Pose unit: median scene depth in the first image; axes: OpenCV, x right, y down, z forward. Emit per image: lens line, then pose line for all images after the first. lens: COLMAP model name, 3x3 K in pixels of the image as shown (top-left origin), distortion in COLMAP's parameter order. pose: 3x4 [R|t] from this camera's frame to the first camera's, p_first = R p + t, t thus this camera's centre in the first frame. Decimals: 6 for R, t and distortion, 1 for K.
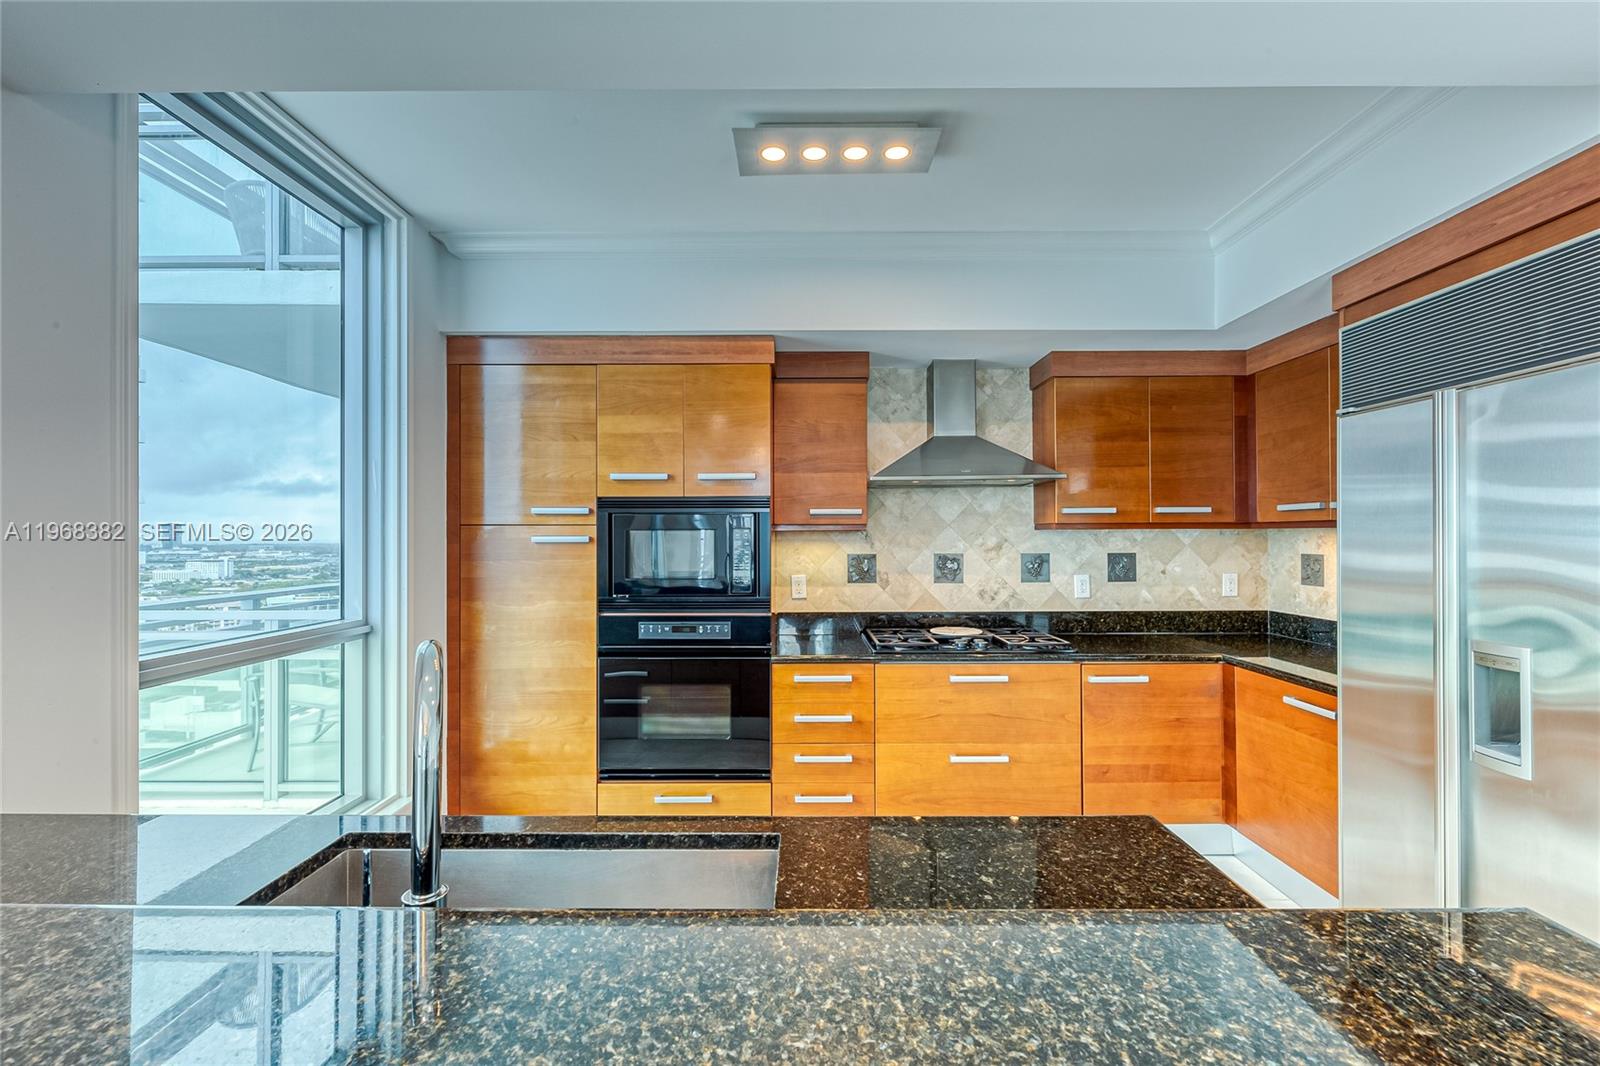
lens RADIAL K [[696.2, 0, 795.3], [0, 696.2, 530.3], [0, 0, 1]] dist [0.004650, -0.001555]
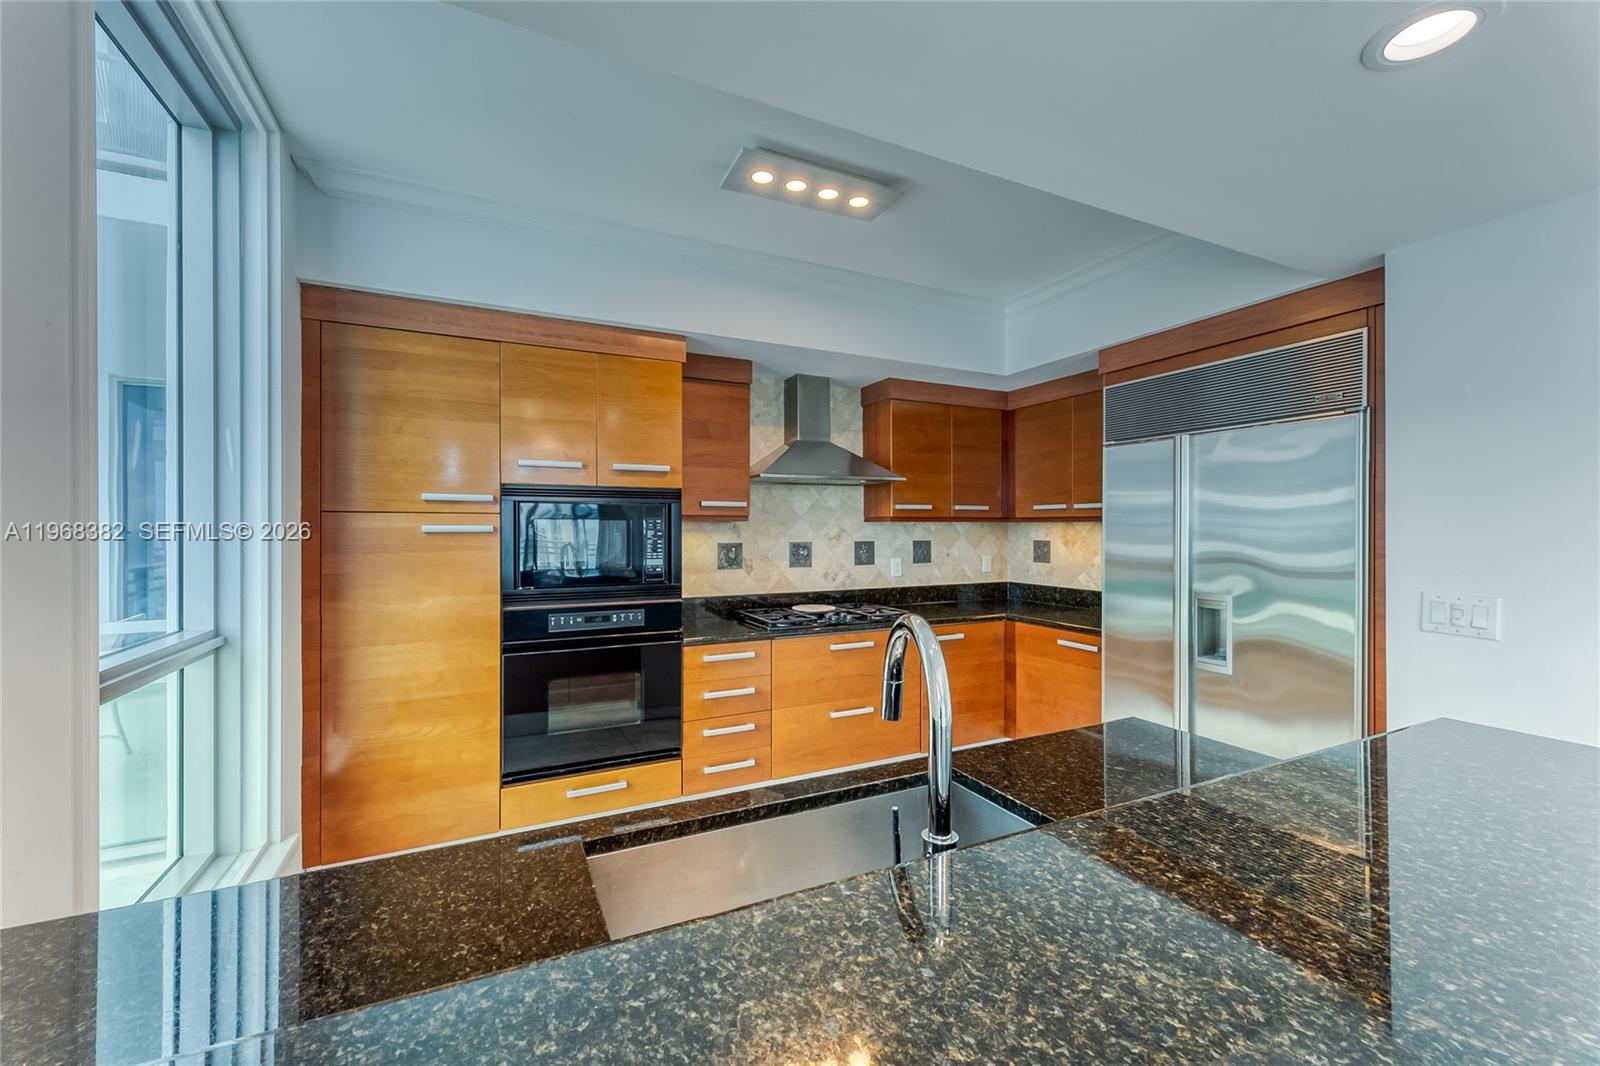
lens RADIAL K [[647.4, 0, 796.7], [0, 647.4, 526.2], [0, 0, 1]] dist [0.008989, -0.001250]
pose [[0.896990, 0.003858, 0.442035, -0.313942], [-0.006192, 0.999973, 0.003839, 0.003631], [-0.442008, -0.006180, 0.896990, 0.041305]]
